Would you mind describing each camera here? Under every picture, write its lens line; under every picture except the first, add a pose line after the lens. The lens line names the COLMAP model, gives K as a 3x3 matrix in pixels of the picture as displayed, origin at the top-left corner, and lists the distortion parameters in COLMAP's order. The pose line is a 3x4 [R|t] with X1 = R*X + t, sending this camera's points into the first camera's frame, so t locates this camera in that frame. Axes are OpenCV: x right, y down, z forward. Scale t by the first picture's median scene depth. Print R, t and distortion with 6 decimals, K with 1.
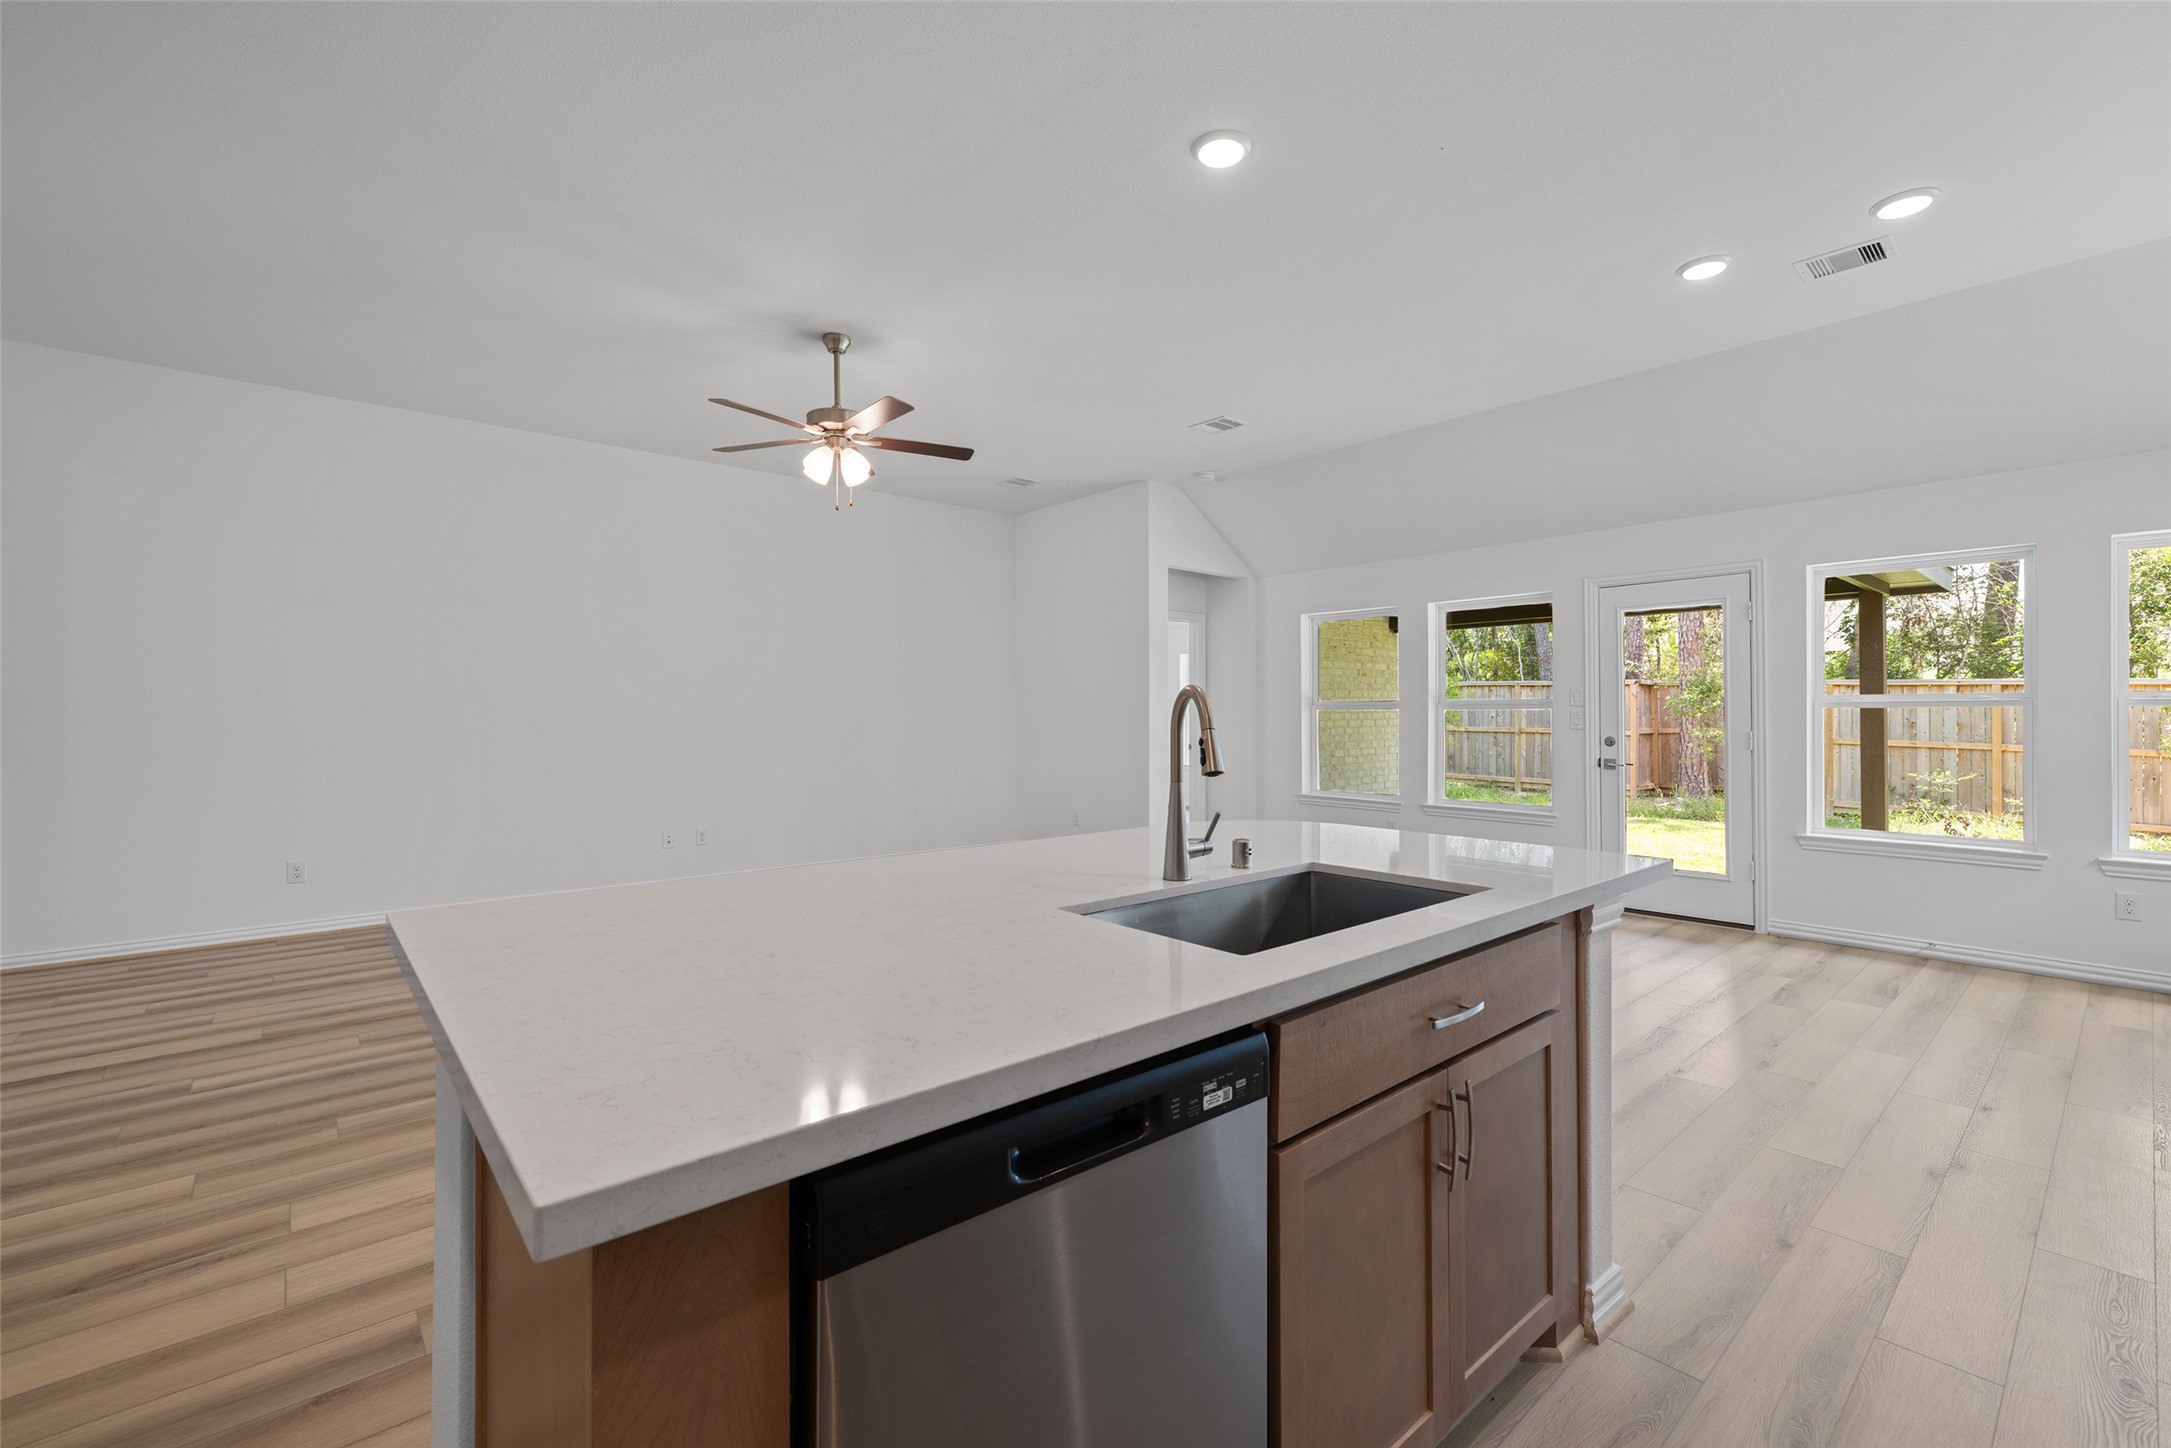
lens RADIAL K [[916.7, 0, 1085.5], [0, 916.7, 714.0], [0, 0, 1]] dist [0.001324, -0.000176]
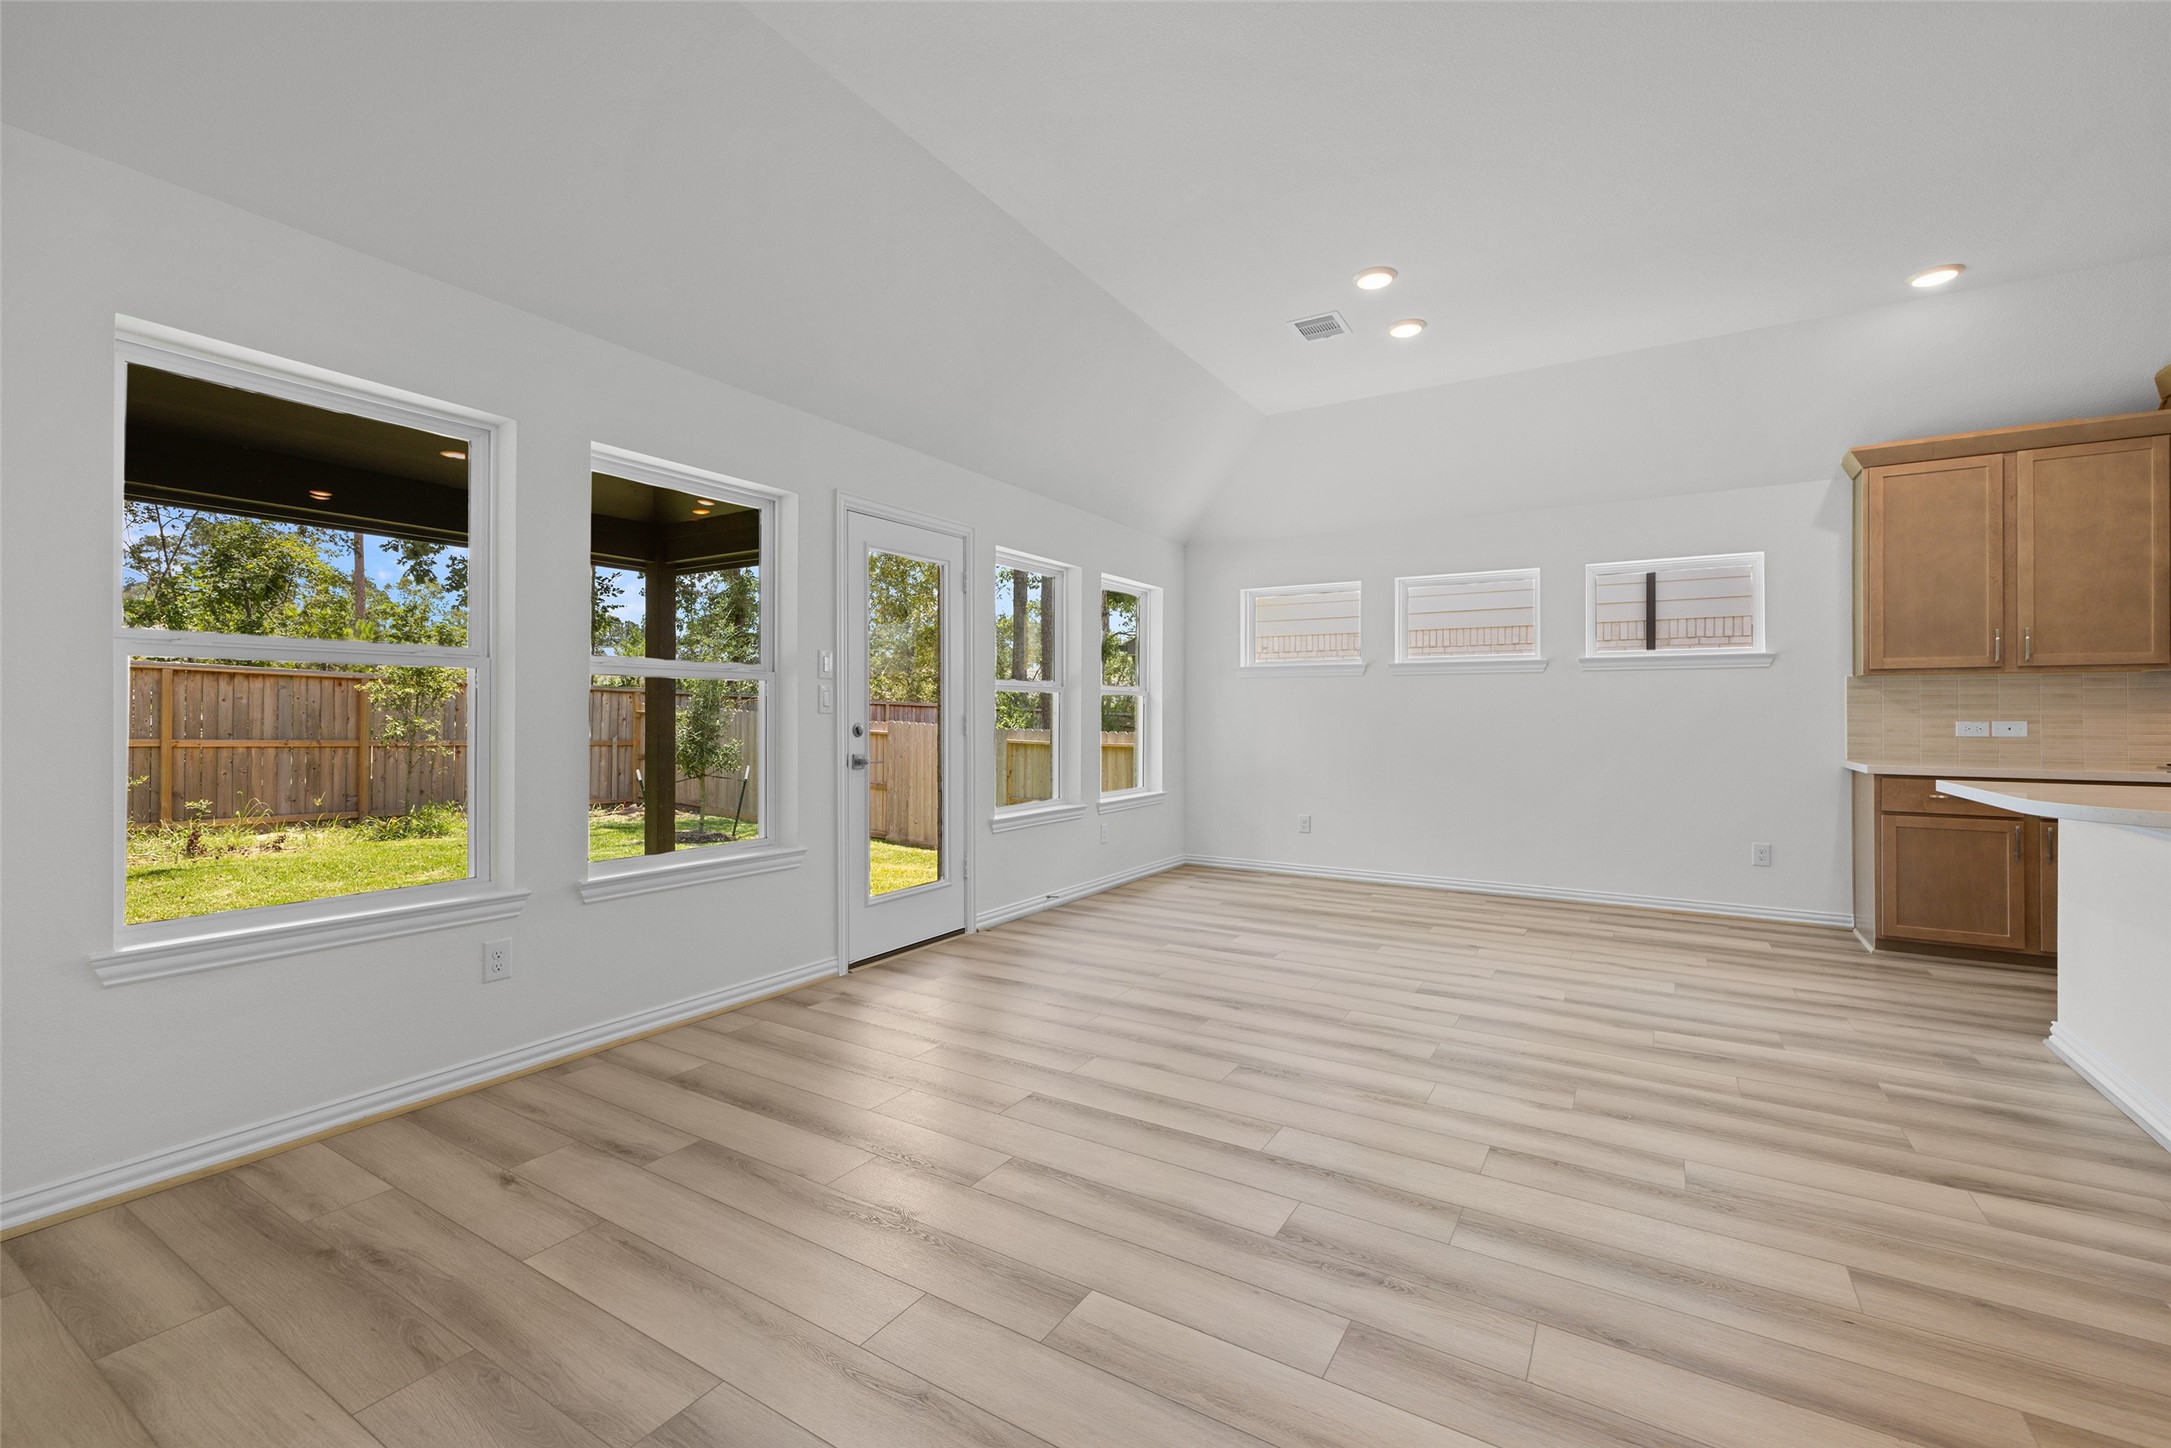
lens RADIAL K [[920.1, 0, 1082.8], [0, 920.1, 708.0], [0, 0, 1]] dist [0.002766, 0.000228]
pose [[-0.298365, 0.006287, 0.954431, -0.186790], [-0.003422, 0.999965, -0.007656, 0.020639], [-0.954446, -0.005551, -0.298333, 1.213082]]
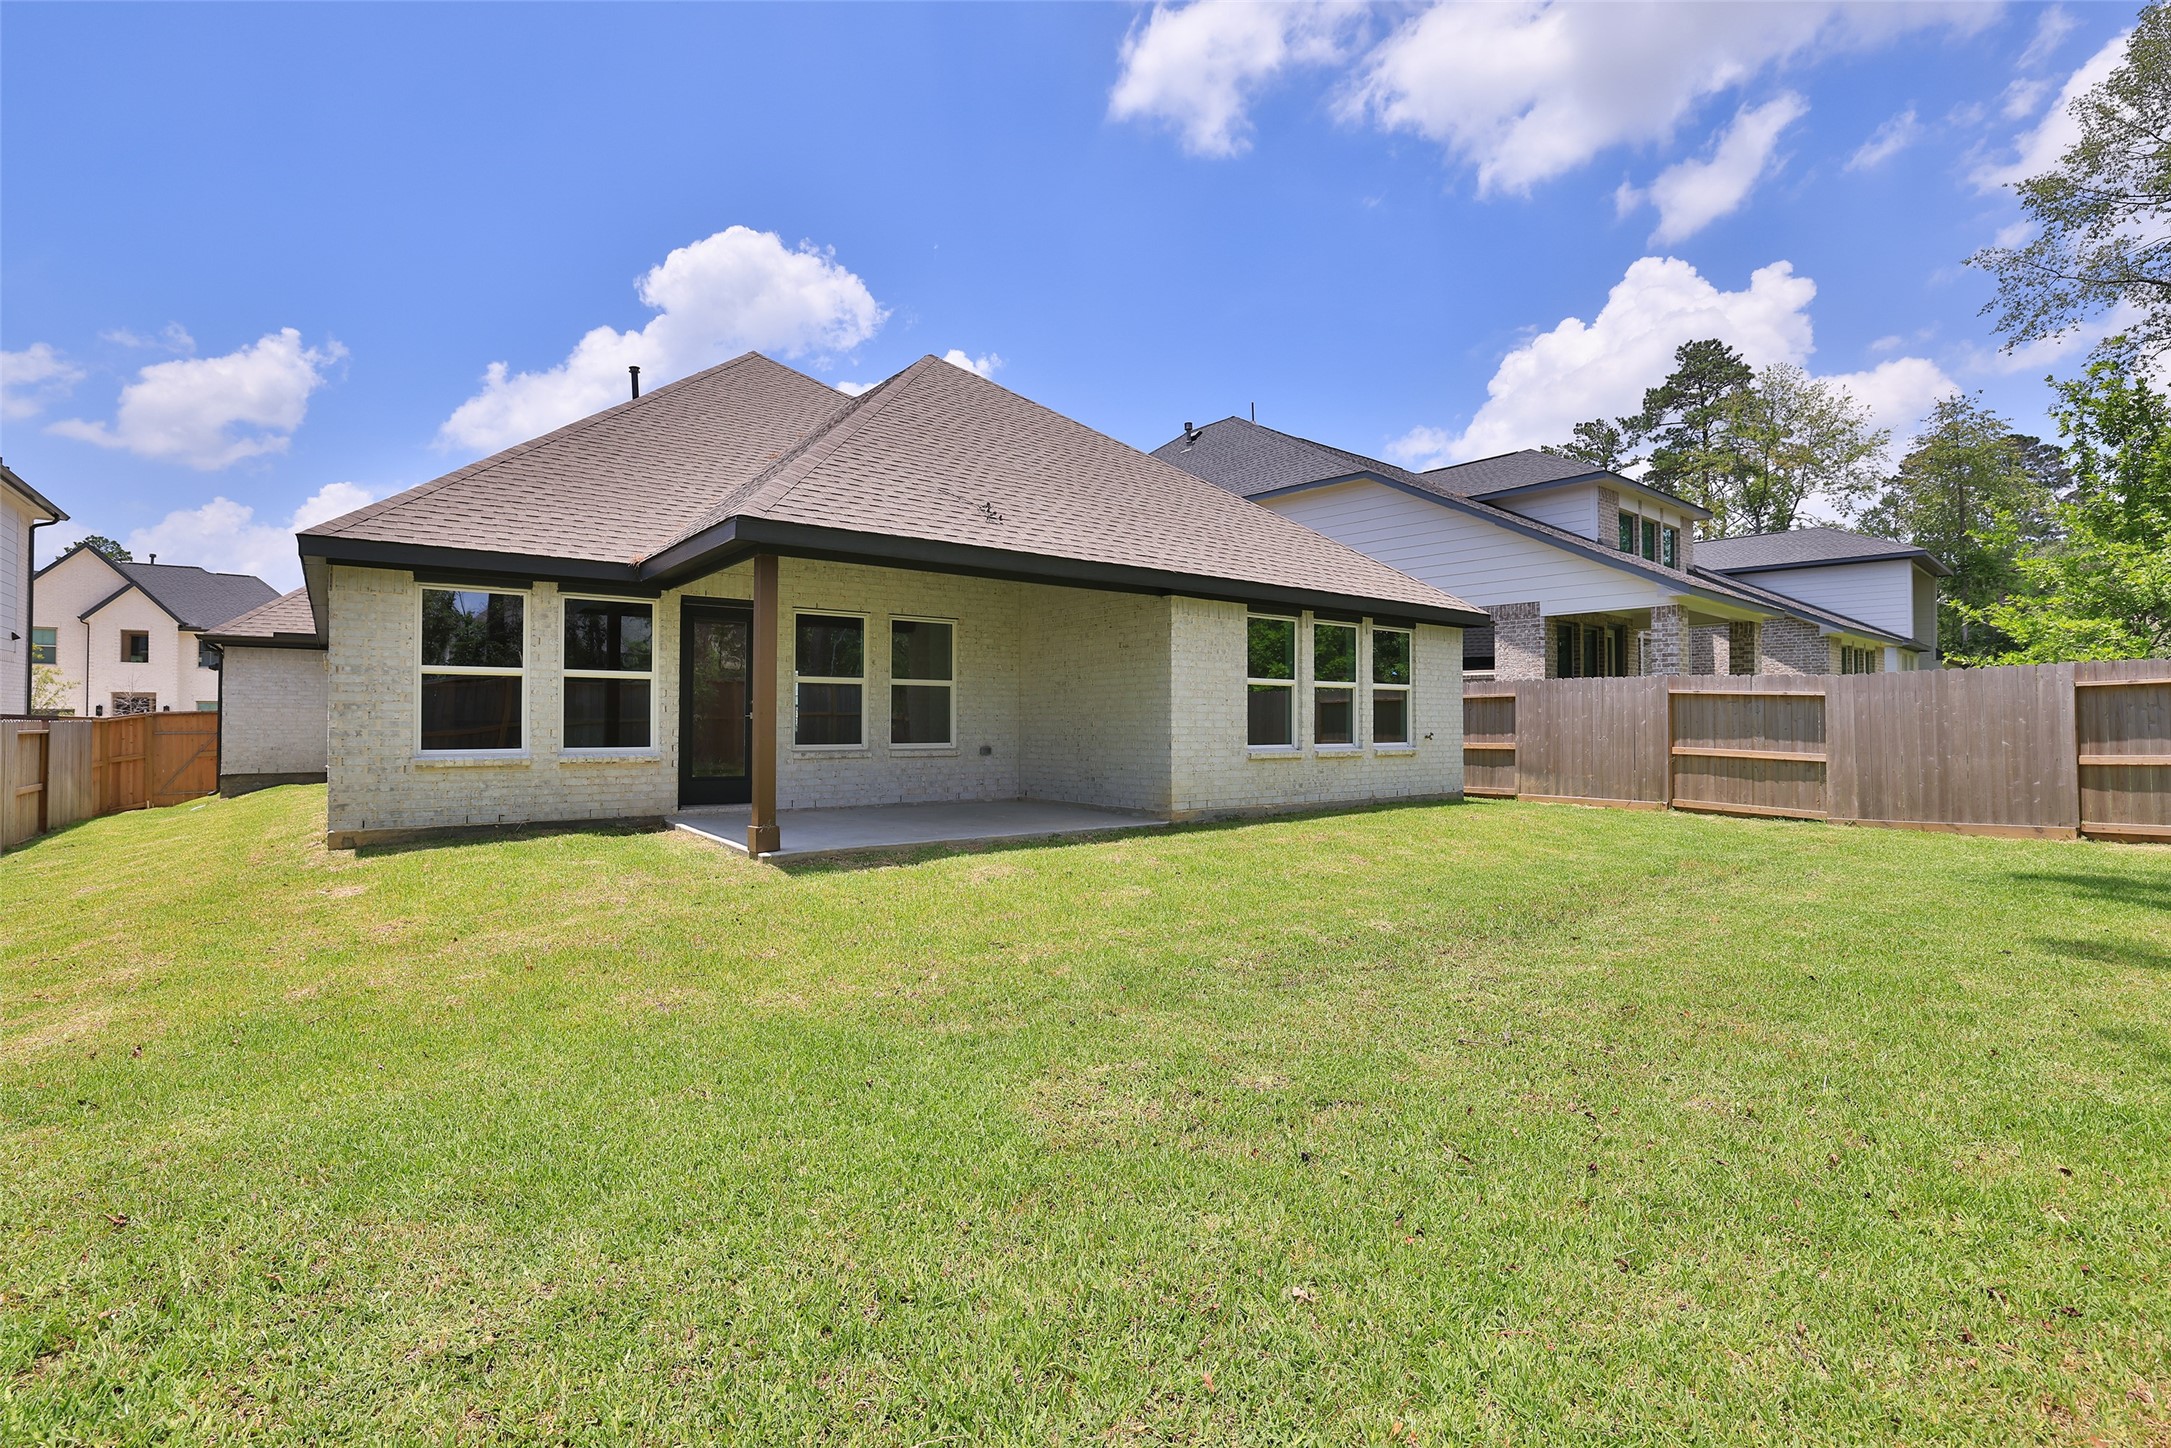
lens RADIAL K [[996.7, 0, 1085.3], [0, 996.7, 709.6], [0, 0, 1]] dist [-0.053198, 0.025998]
pose [[-0.058473, -0.010450, -0.998234, 2.786901], [0.001221, 0.999944, -0.010539, 0.075154], [0.998288, -0.001835, -0.058457, 2.044763]]
